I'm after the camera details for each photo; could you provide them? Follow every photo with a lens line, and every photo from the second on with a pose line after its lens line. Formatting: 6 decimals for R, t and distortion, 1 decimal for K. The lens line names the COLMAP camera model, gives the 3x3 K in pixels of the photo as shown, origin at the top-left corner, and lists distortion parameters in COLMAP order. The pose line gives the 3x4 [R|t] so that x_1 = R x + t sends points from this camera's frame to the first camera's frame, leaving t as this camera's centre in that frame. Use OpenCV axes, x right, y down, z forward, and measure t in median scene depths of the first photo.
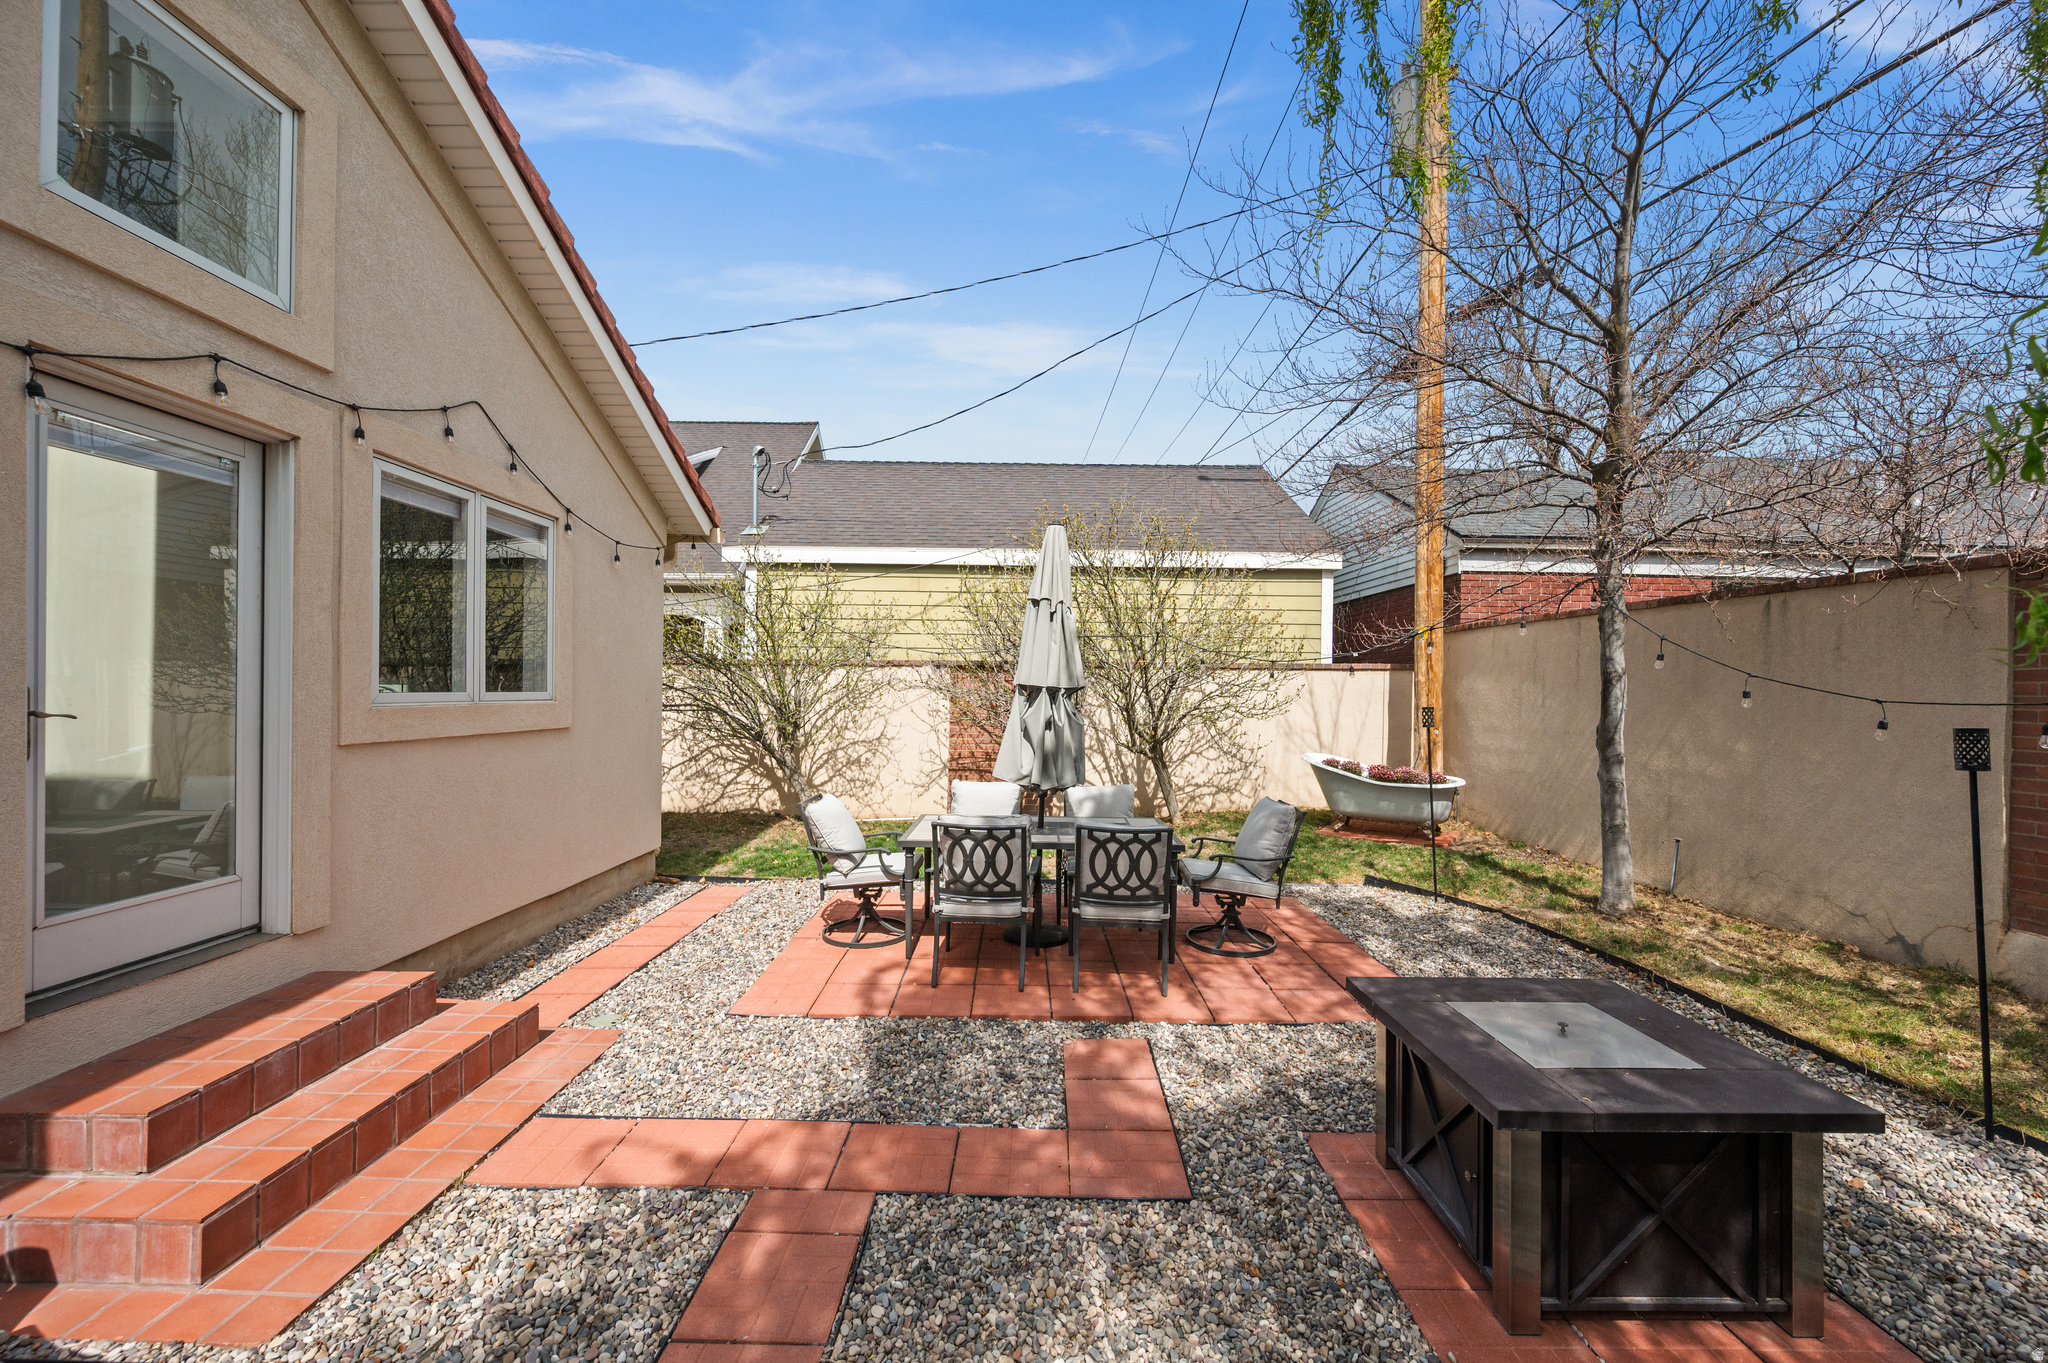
lens RADIAL K [[812.3, 0, 1033.4], [0, 812.3, 686.1], [0, 0, 1]] dist [-0.003616, -0.000413]
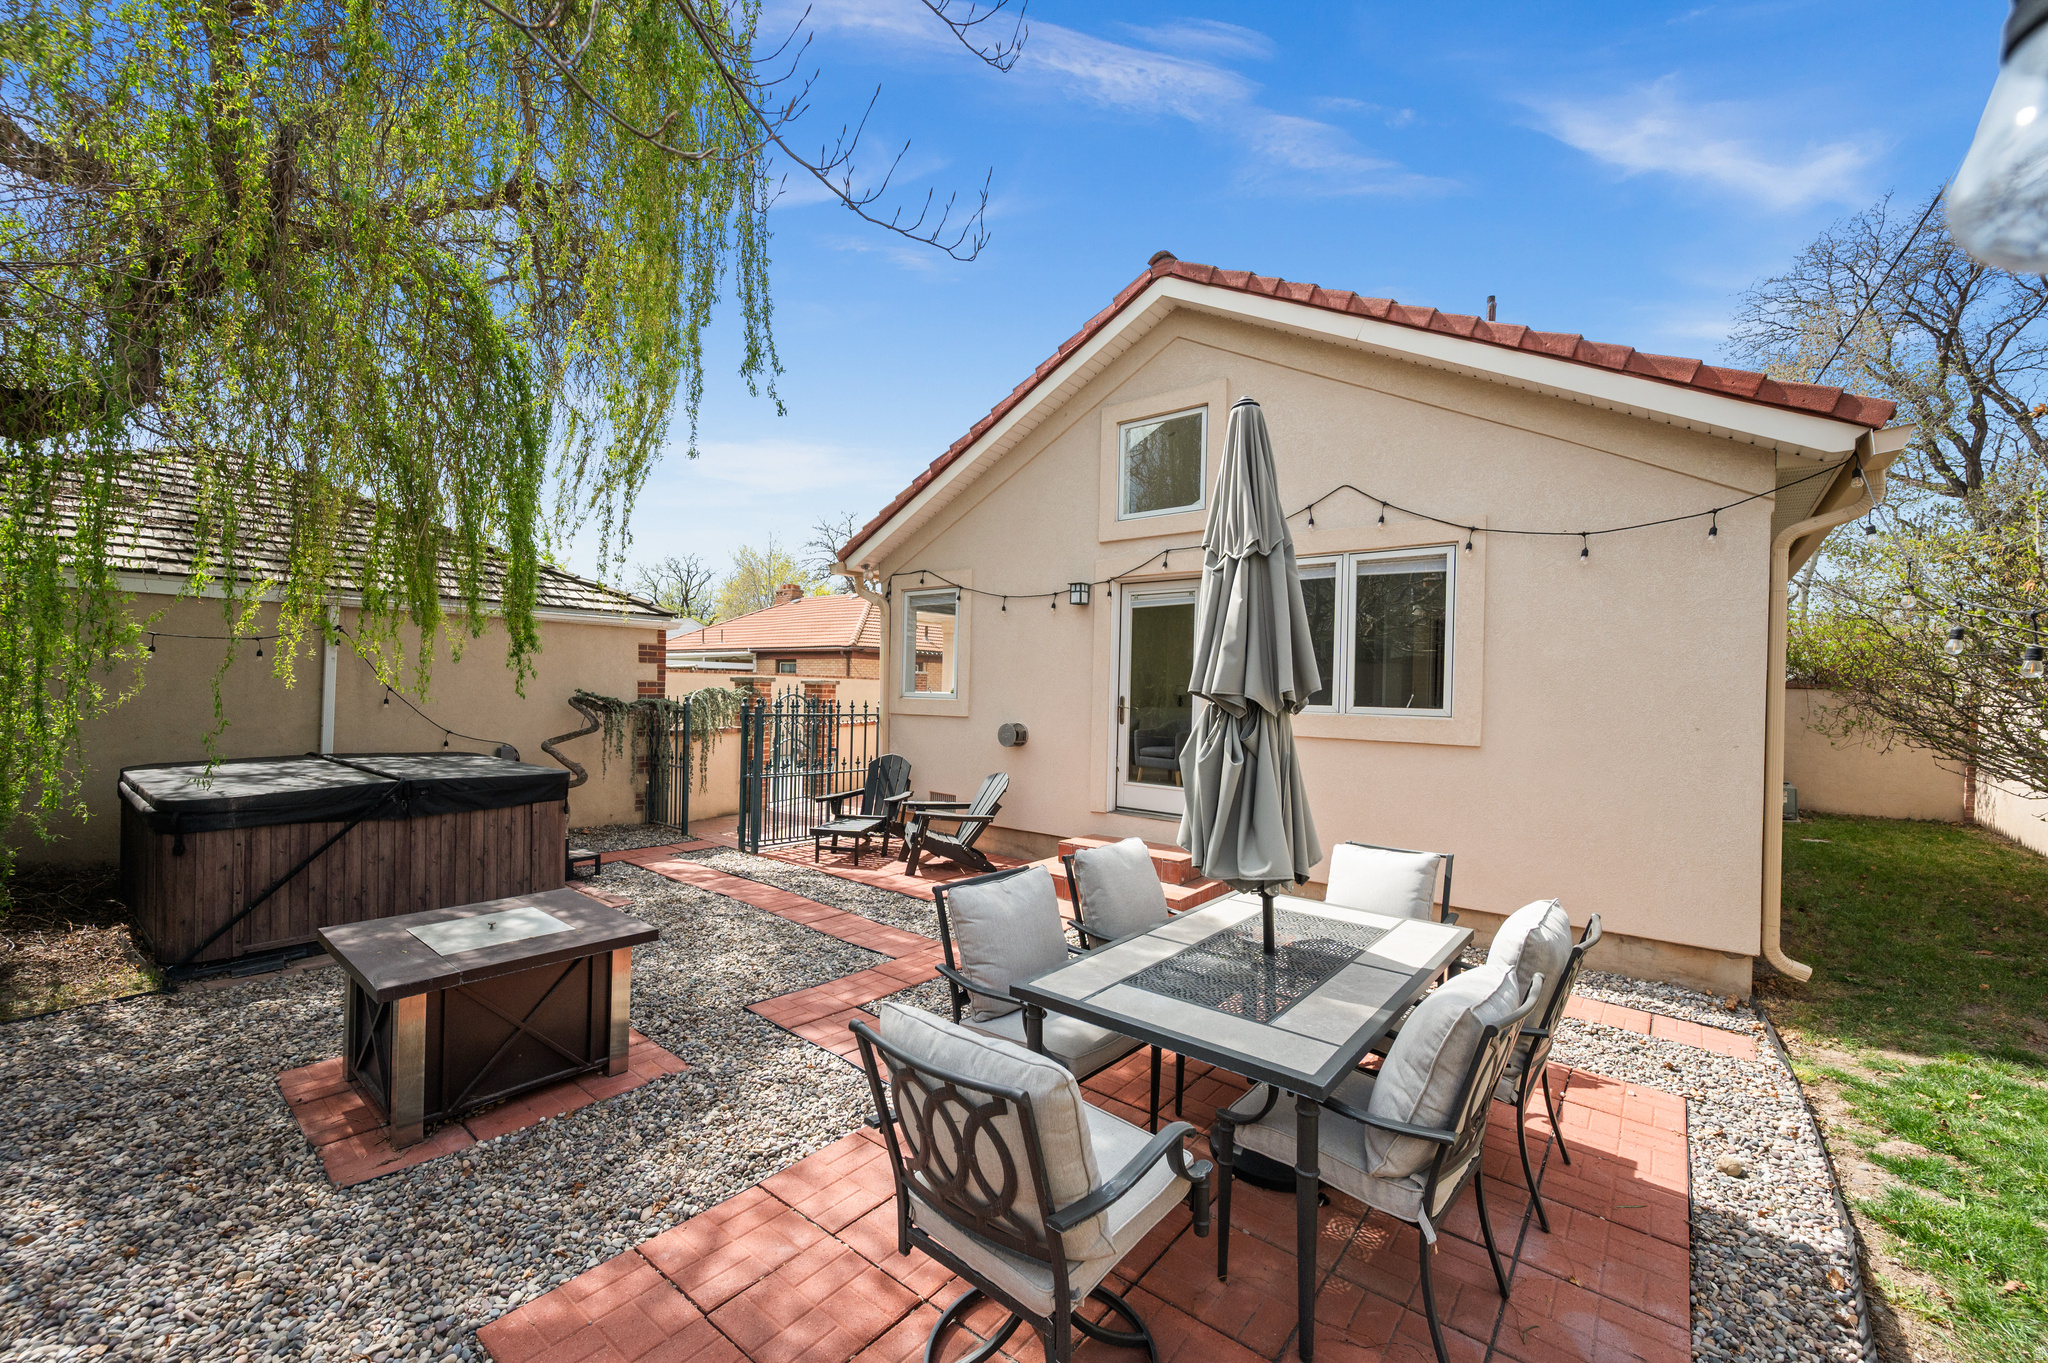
lens RADIAL K [[812.3, 0, 1031.4], [0, 812.3, 687.0], [0, 0, 1]] dist [-0.003616, -0.000413]
pose [[-0.640986, -0.028465, -0.767025, 0.661793], [-0.028317, 0.999509, -0.013429, 0.007717], [0.767030, 0.013113, -0.641477, 1.513494]]
